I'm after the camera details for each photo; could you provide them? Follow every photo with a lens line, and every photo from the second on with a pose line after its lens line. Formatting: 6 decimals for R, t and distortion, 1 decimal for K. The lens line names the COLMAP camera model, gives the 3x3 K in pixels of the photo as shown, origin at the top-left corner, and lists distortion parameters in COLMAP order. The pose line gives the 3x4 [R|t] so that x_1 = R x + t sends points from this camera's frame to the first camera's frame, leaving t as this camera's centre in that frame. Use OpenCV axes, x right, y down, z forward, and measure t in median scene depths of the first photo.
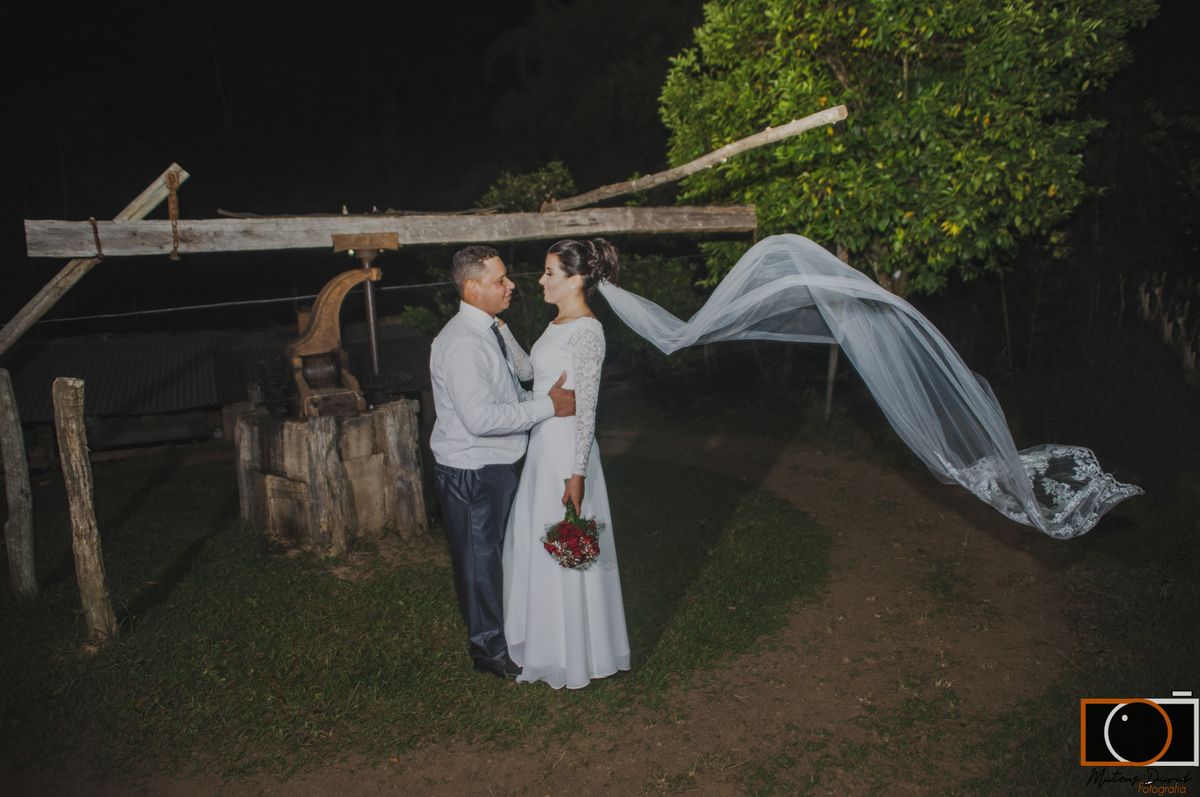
lens RADIAL K [[839.4, 0, 600.0], [0, 839.4, 398.5], [0, 0, 1]] dist [-0.106980, 0.086407]
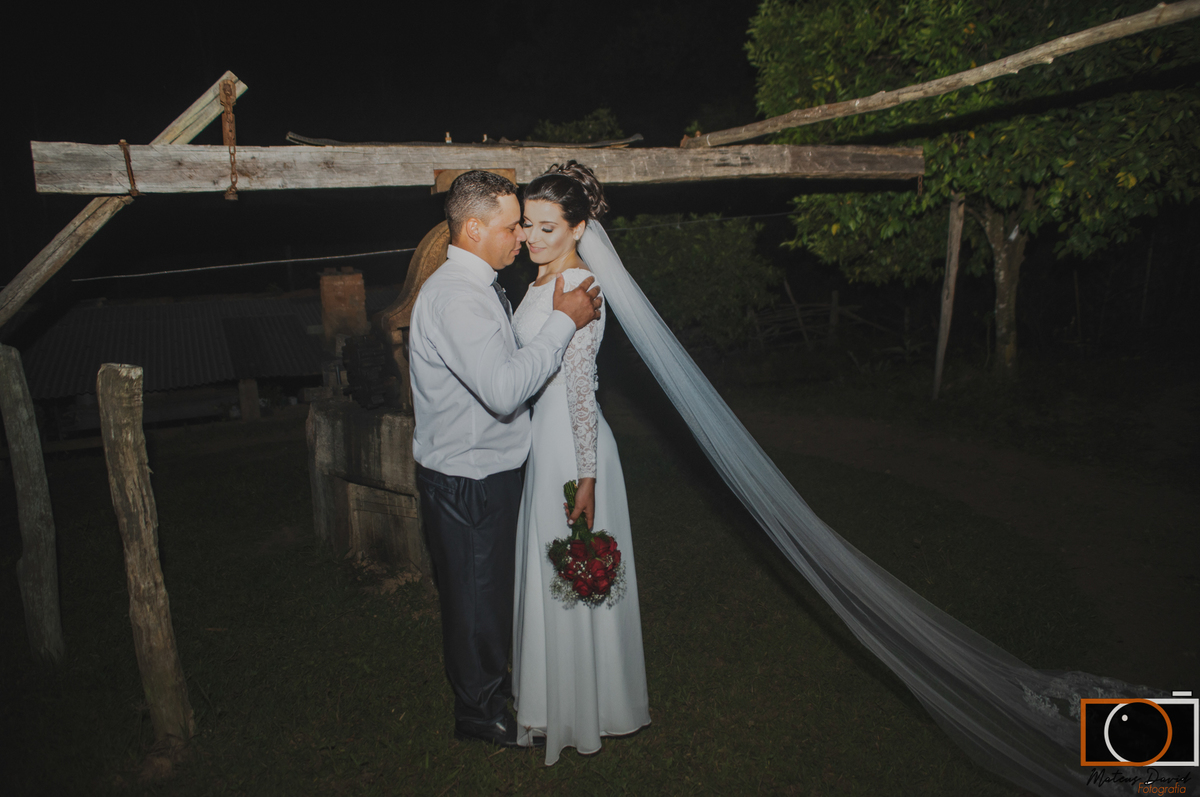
lens RADIAL K [[839.4, 0, 600.0], [0, 839.4, 398.5], [0, 0, 1]] dist [-0.106980, 0.086407]
pose [[0.999752, 0.001614, 0.022220, -0.187211], [-0.002503, 0.999195, 0.040043, -0.017095], [-0.022137, -0.040089, 0.998951, 0.220631]]
